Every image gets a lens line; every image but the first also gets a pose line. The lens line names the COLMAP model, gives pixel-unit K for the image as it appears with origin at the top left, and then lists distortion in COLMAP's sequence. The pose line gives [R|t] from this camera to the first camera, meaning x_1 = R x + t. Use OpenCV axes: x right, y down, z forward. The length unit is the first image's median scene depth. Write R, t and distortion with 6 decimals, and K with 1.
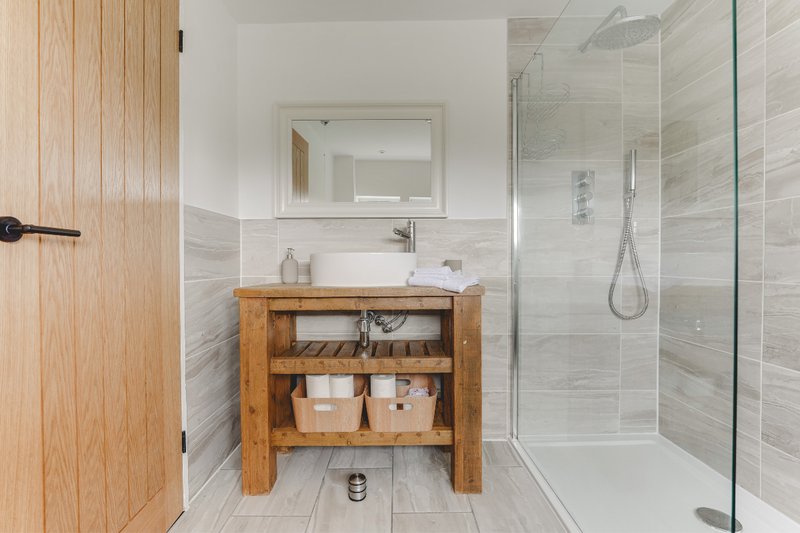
lens RADIAL K [[359.8, 0, 397.2], [0, 359.8, 266.1], [0, 0, 1]] dist [-0.005839, -0.000625]
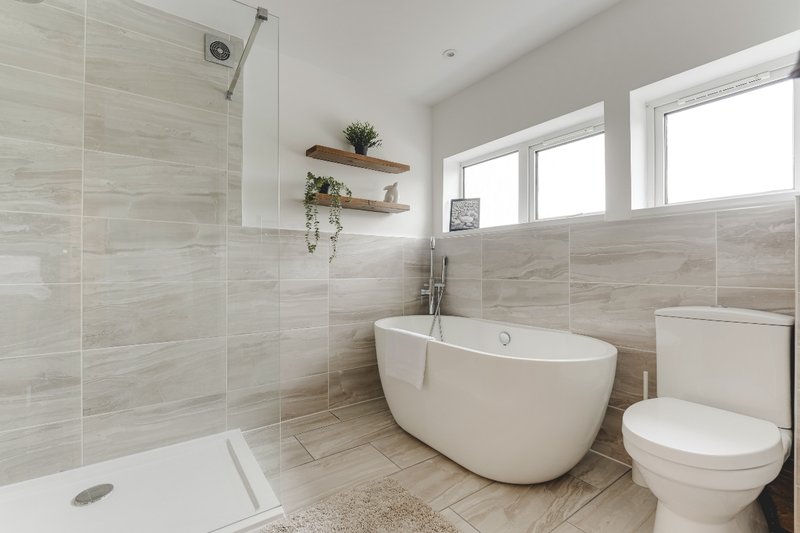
lens RADIAL K [[359.8, 0, 397.2], [0, 359.8, 266.1], [0, 0, 1]] dist [-0.005839, -0.000625]
pose [[-0.576866, 0.002777, 0.816834, -0.465367], [0.010064, 0.999942, 0.003708, -0.005591], [-0.816777, 0.010359, -0.576861, 0.690784]]
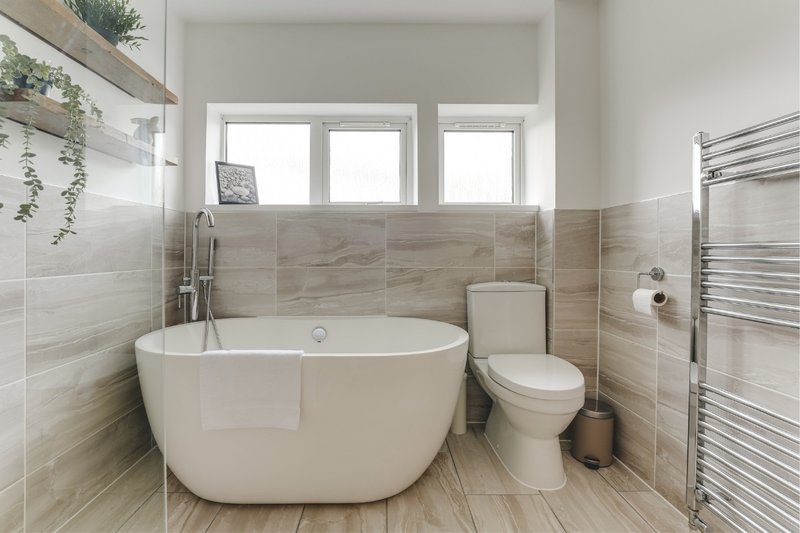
lens RADIAL K [[362.5, 0, 383.4], [0, 362.5, 250.0], [0, 0, 1]] dist [-0.003105, -0.000655]
pose [[-0.999944, -0.001537, -0.010517, 0.194266], [-0.001626, 0.999962, 0.008537, -0.012378], [0.010503, 0.008553, -0.999908, 0.773331]]
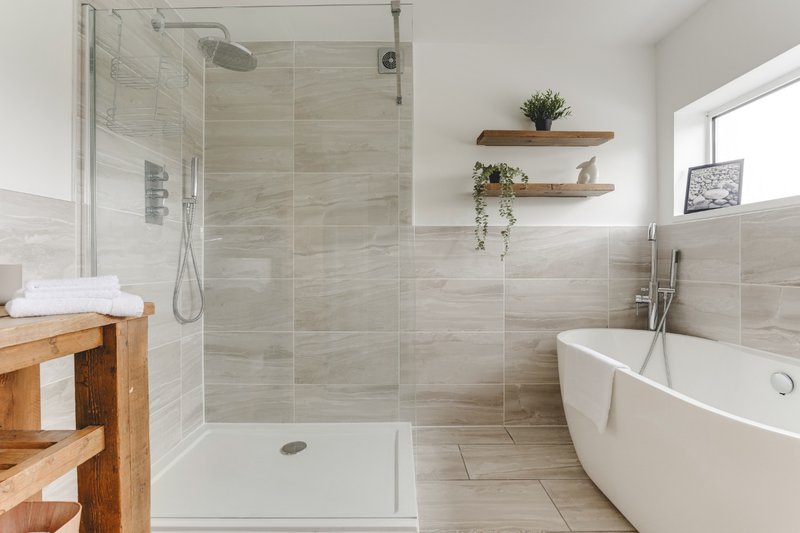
lens RADIAL K [[359.8, 0, 397.2], [0, 359.8, 266.1], [0, 0, 1]] dist [-0.005839, -0.000625]
pose [[0.008028, -0.005740, 0.999951, -0.414103], [0.015334, 0.999867, 0.005616, -0.009662], [-0.999850, 0.015288, 0.008115, 0.457045]]
